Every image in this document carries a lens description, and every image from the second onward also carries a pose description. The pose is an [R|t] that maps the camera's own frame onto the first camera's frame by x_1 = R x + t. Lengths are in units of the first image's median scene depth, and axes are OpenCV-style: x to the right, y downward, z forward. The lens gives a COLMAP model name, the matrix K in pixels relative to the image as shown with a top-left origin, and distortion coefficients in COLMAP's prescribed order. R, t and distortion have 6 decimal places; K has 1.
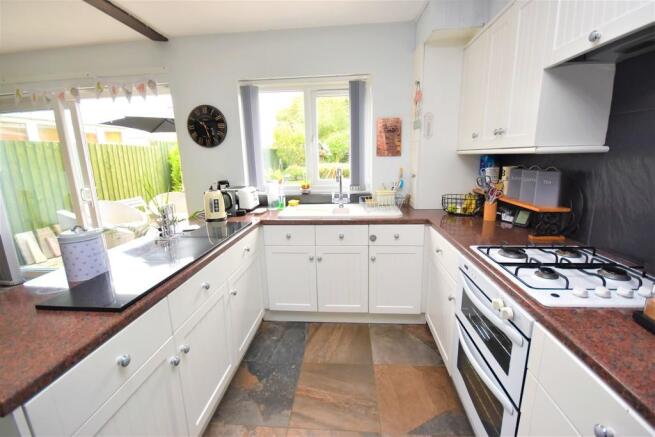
lens RADIAL K [[288.7, 0, 327.9], [0, 288.7, 220.0], [0, 0, 1]] dist [-0.008168, -0.001911]
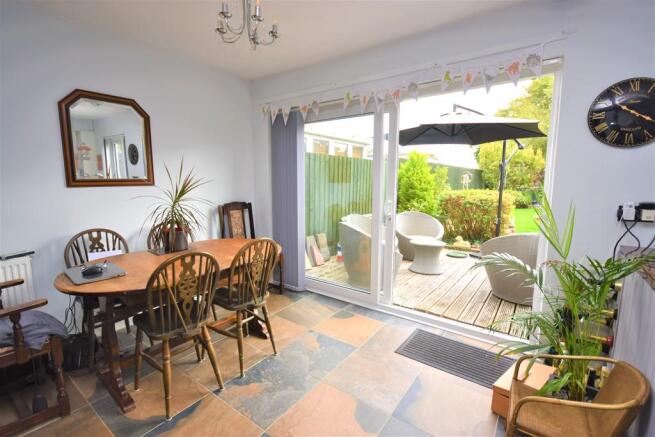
lens RADIAL K [[298.4, 0, 333.8], [0, 298.4, 219.4], [0, 0, 1]] dist [0.005959, 0.000537]
pose [[0.856547, 0.094479, -0.507347, -0.609277], [-0.135800, 0.989715, -0.044964, 0.010541], [0.497881, 0.107412, 0.860568, 0.167806]]
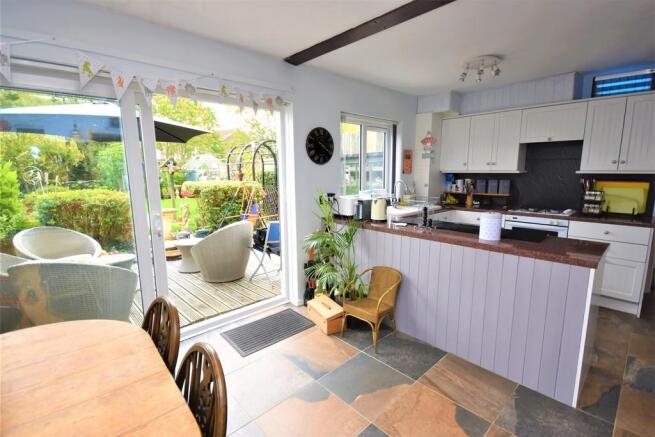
lens RADIAL K [[298.4, 0, 331.1], [0, 298.4, 217.7], [0, 0, 1]] dist [0.005959, 0.000537]
pose [[0.676013, -0.097155, 0.730457, -1.266296], [0.152051, 0.988329, -0.009265, -0.029467], [-0.721032, 0.117330, 0.682896, 0.201886]]
